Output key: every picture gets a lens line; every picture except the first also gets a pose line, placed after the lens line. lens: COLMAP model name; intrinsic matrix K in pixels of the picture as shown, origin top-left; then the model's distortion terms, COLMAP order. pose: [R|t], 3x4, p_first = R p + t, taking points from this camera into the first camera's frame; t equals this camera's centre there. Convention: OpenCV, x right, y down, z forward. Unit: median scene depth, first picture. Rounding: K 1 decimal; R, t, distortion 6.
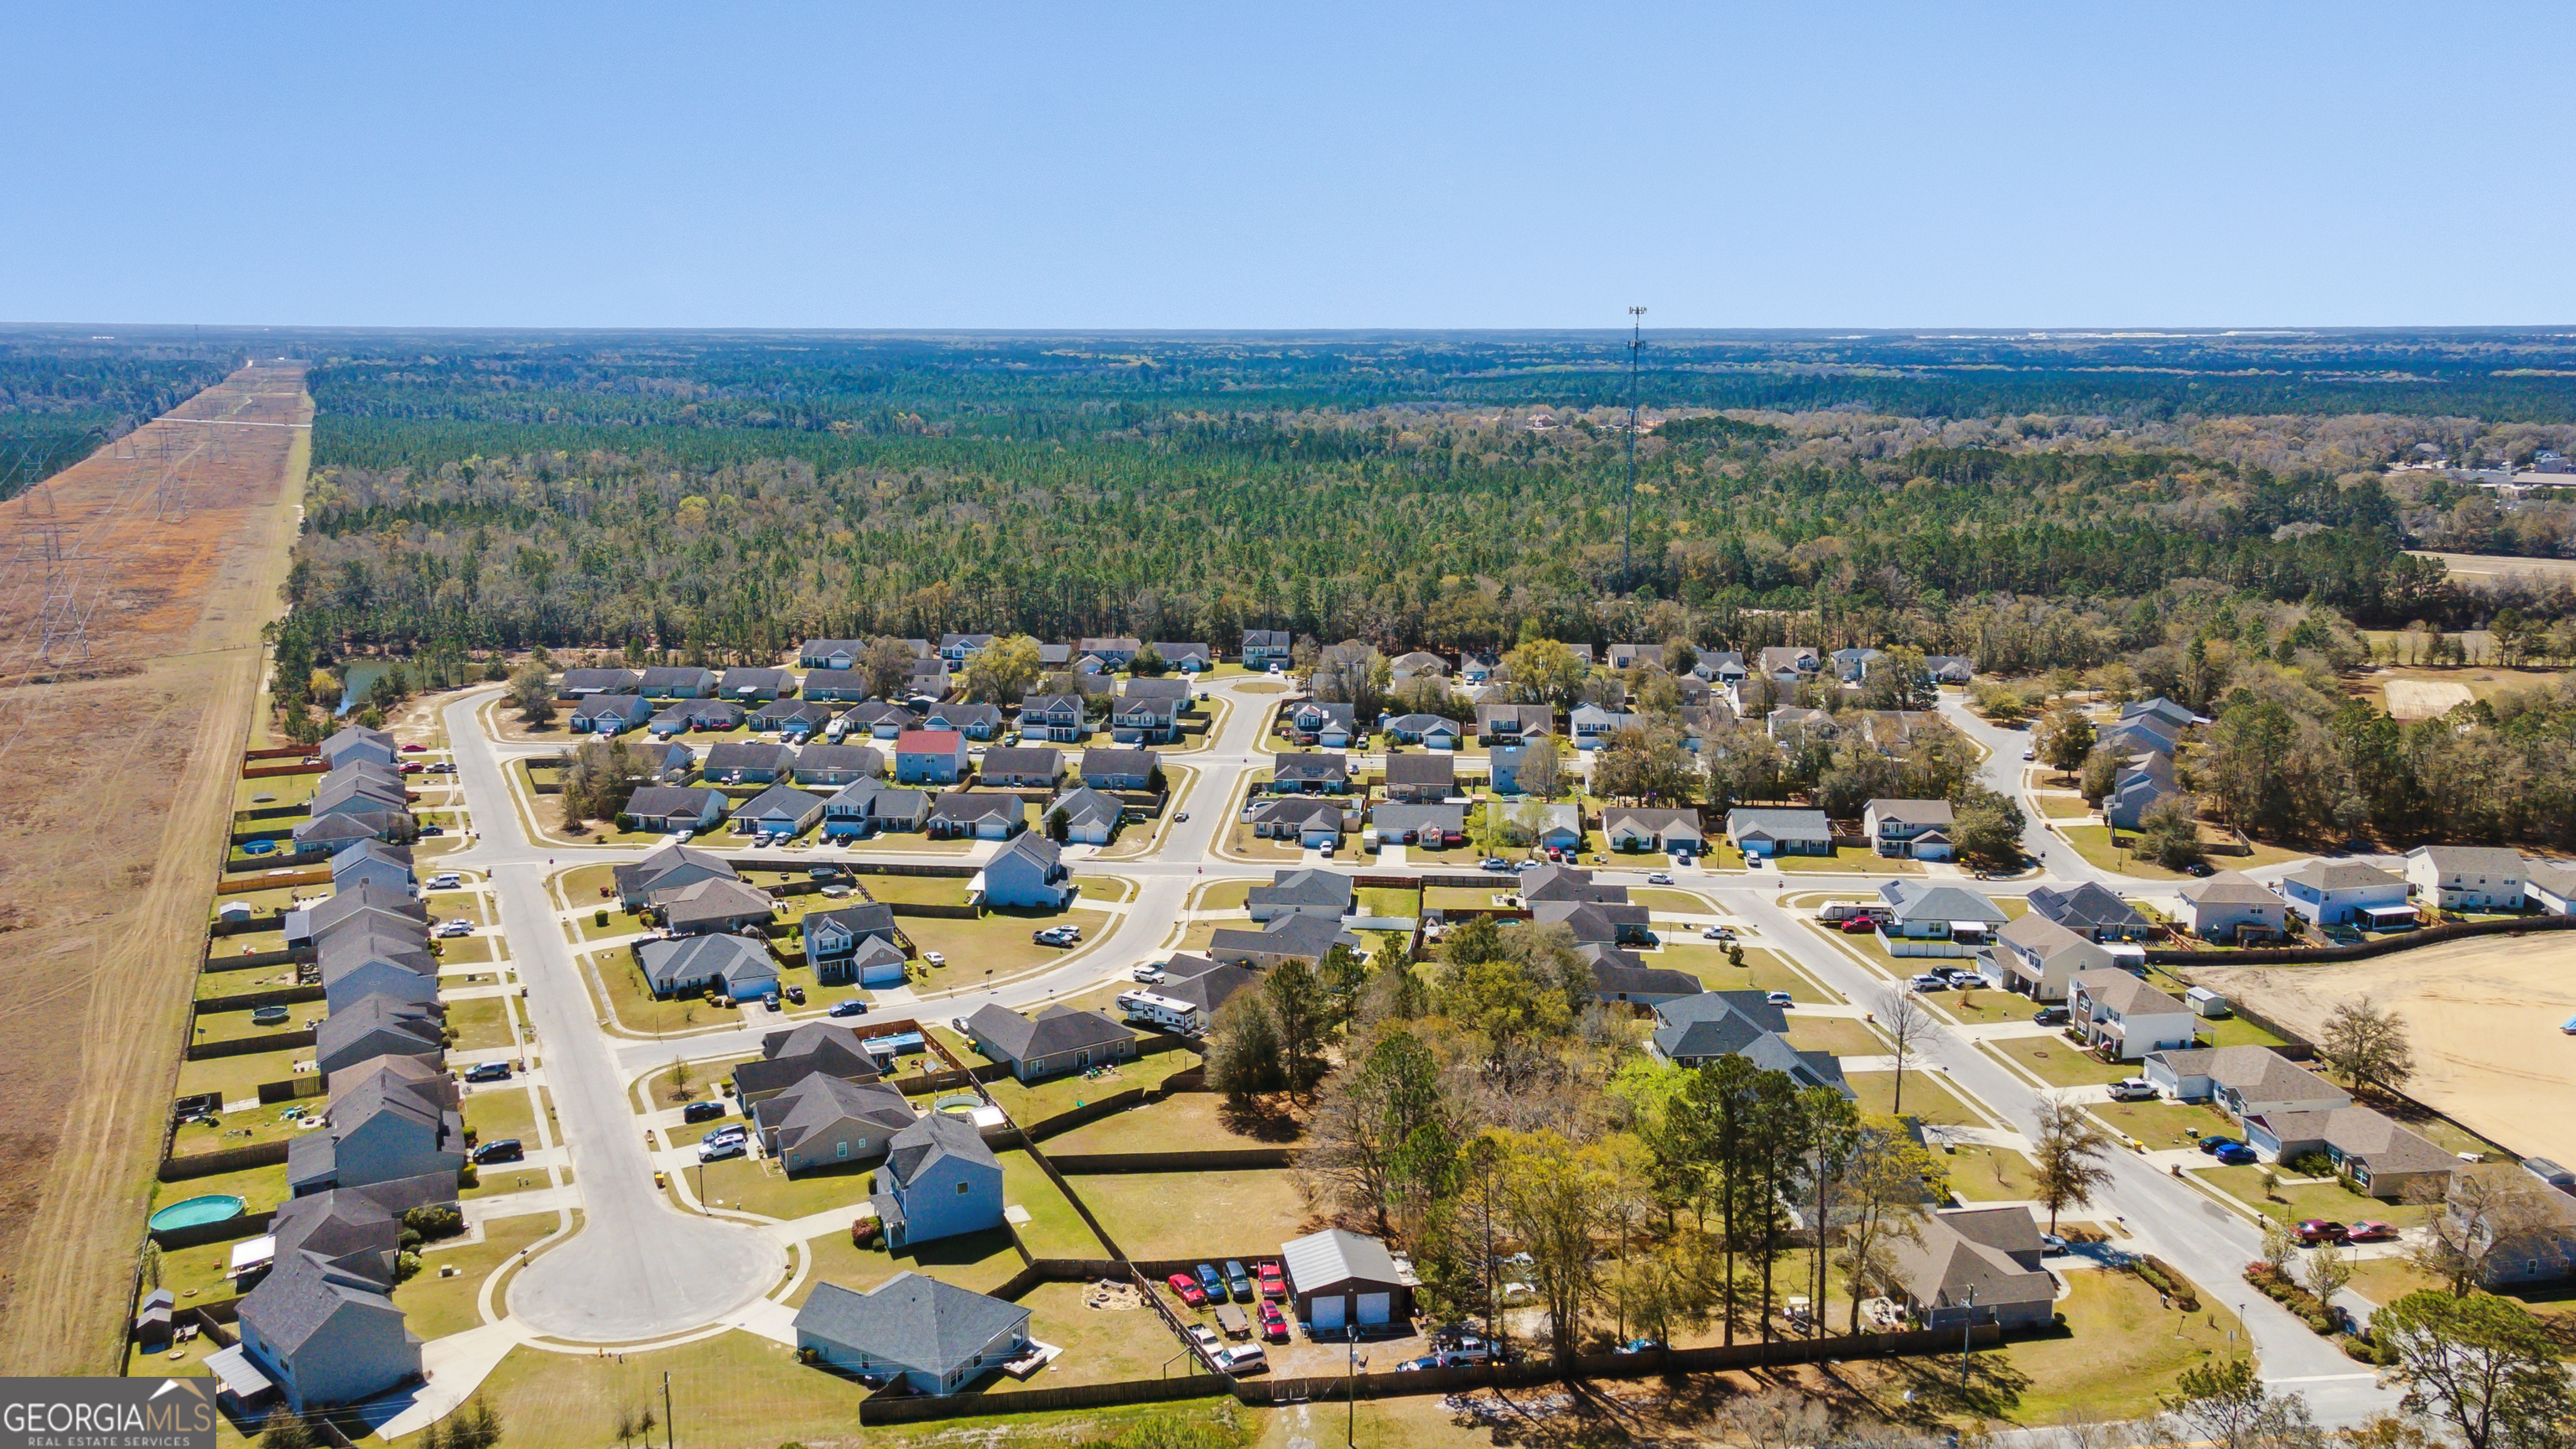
lens RADIAL K [[1988.7, 0, 1288.0], [0, 1988.7, 724.5], [0, 0, 1]] dist [0.027434, 0.031245]
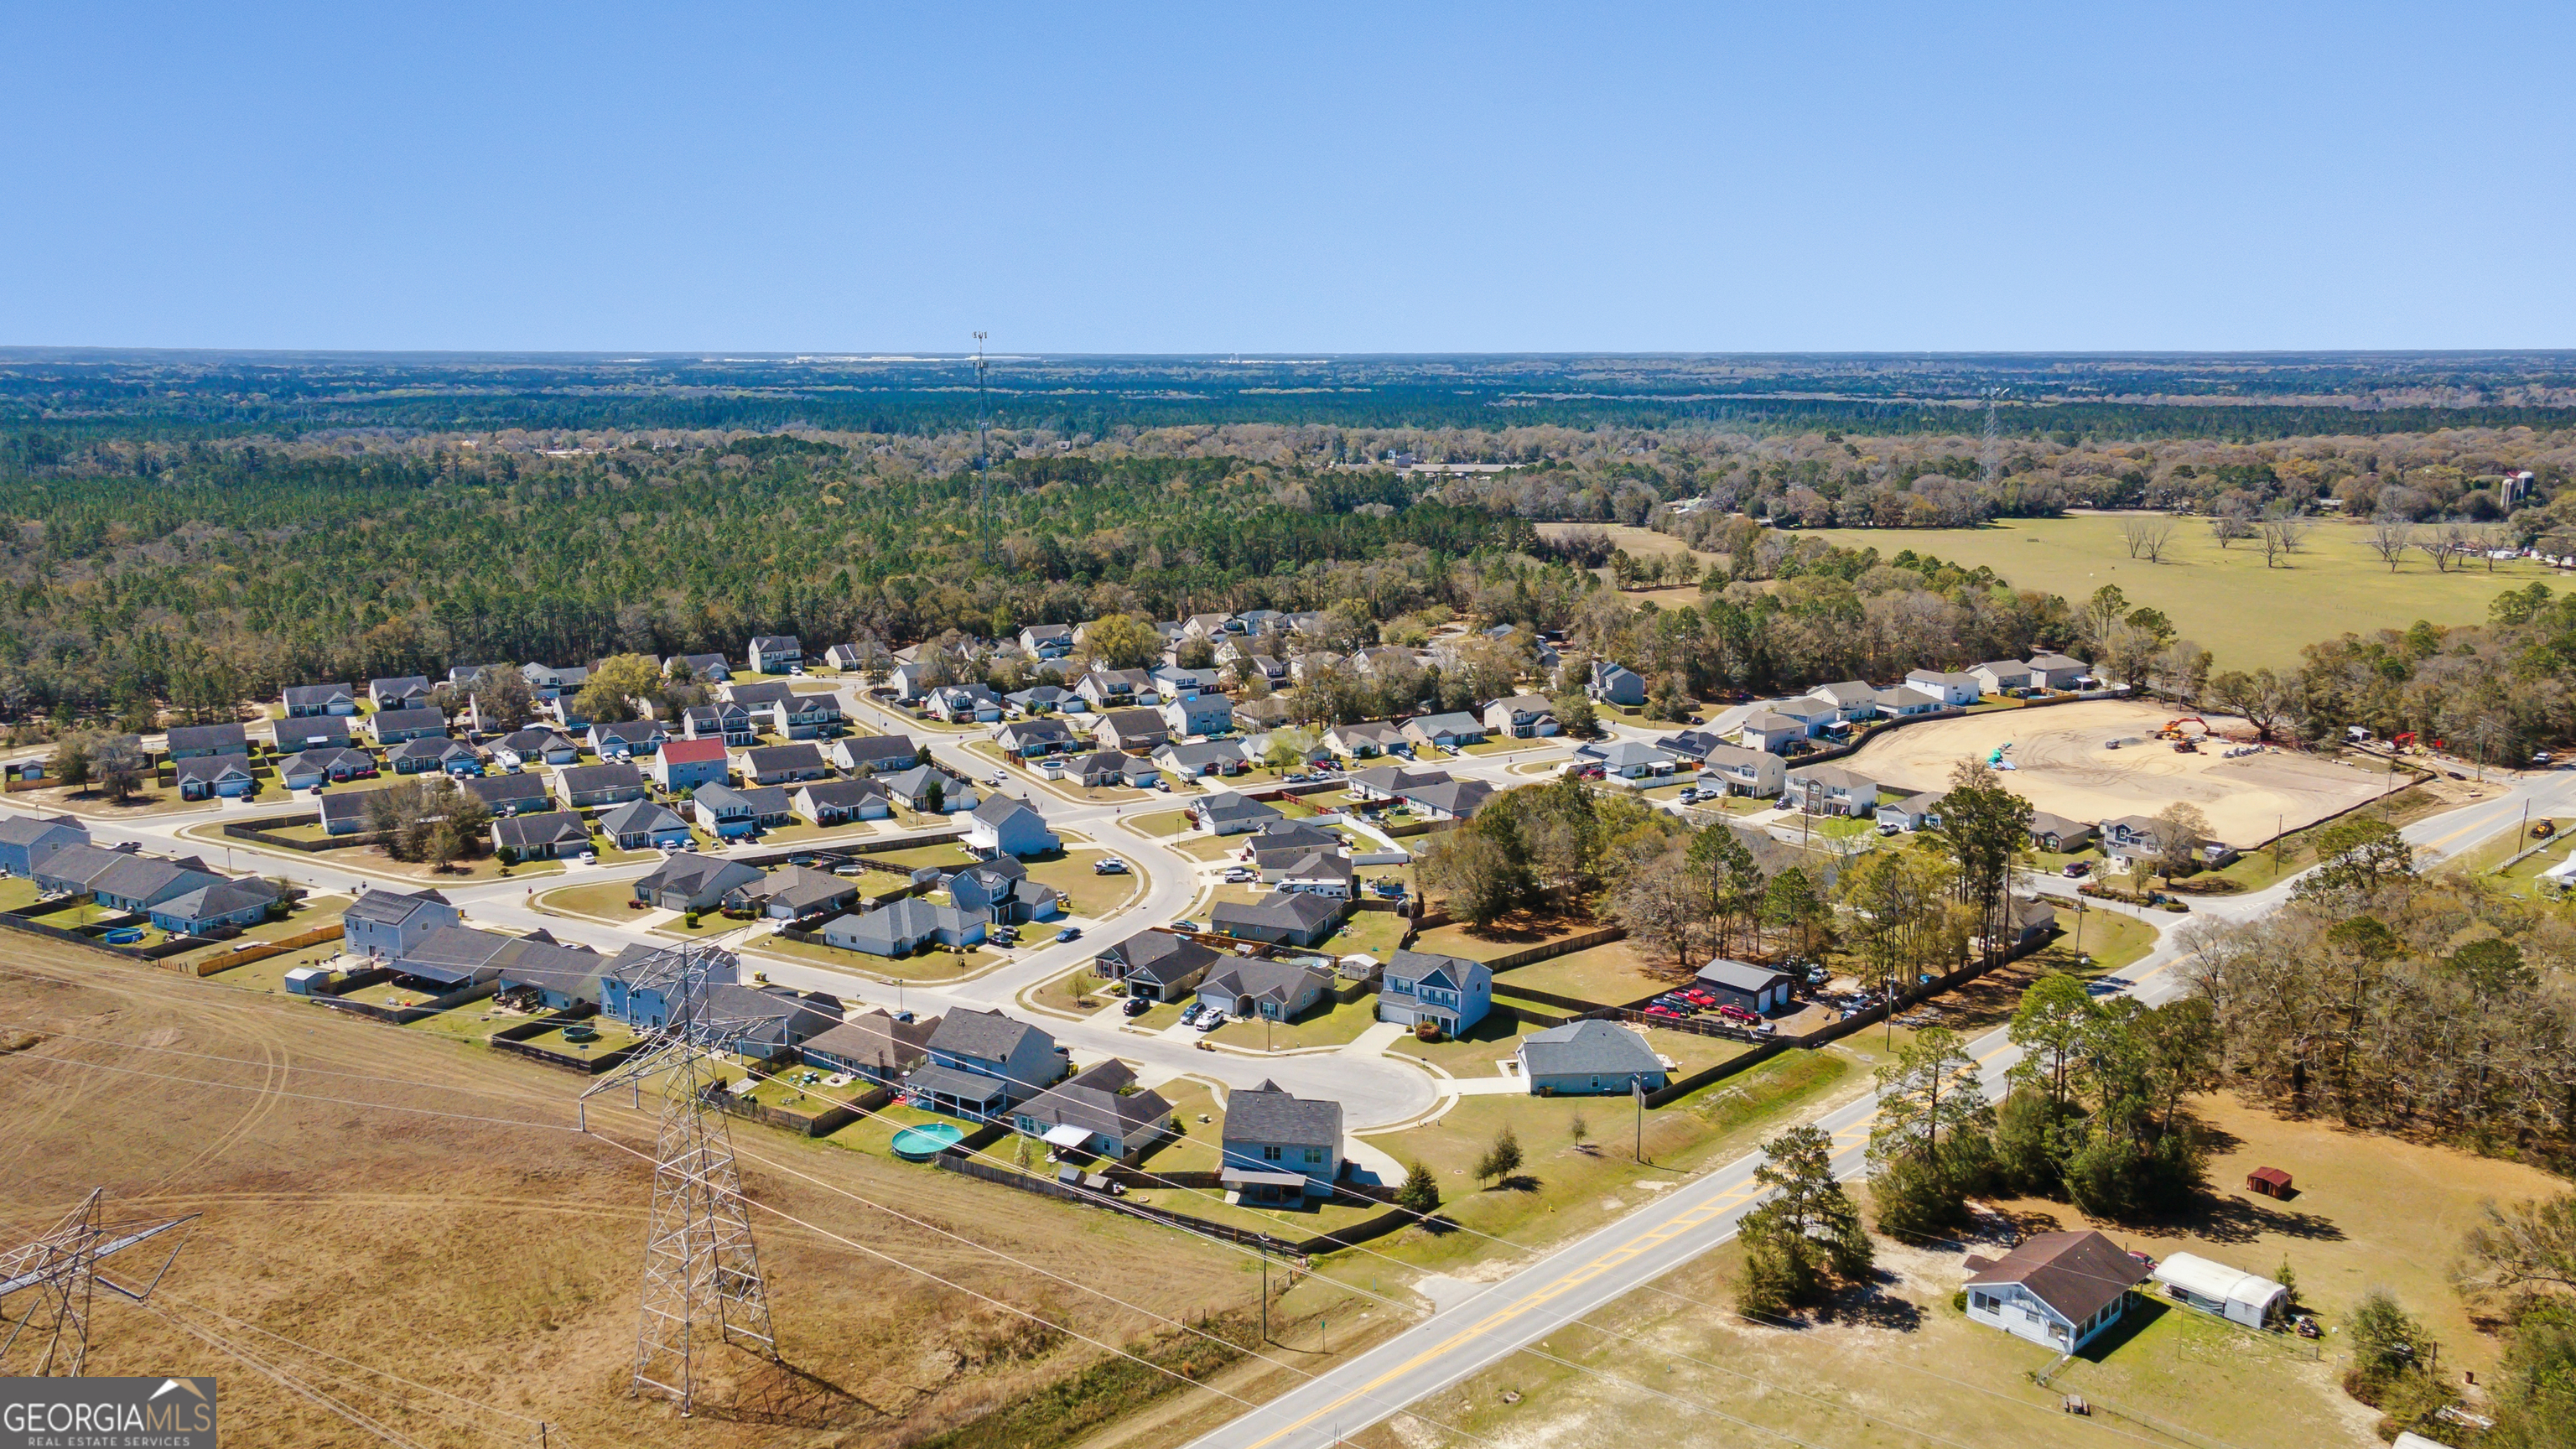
lens RADIAL K [[1910.3, 0, 1288.0], [0, 1910.3, 724.5], [0, 0, 1]] dist [0.015206, 0.070574]
pose [[0.826209, -0.110329, 0.552454, -0.482967], [0.112620, 0.993188, 0.029920, -0.000440], [-0.551992, 0.037498, 0.833006, -0.011046]]
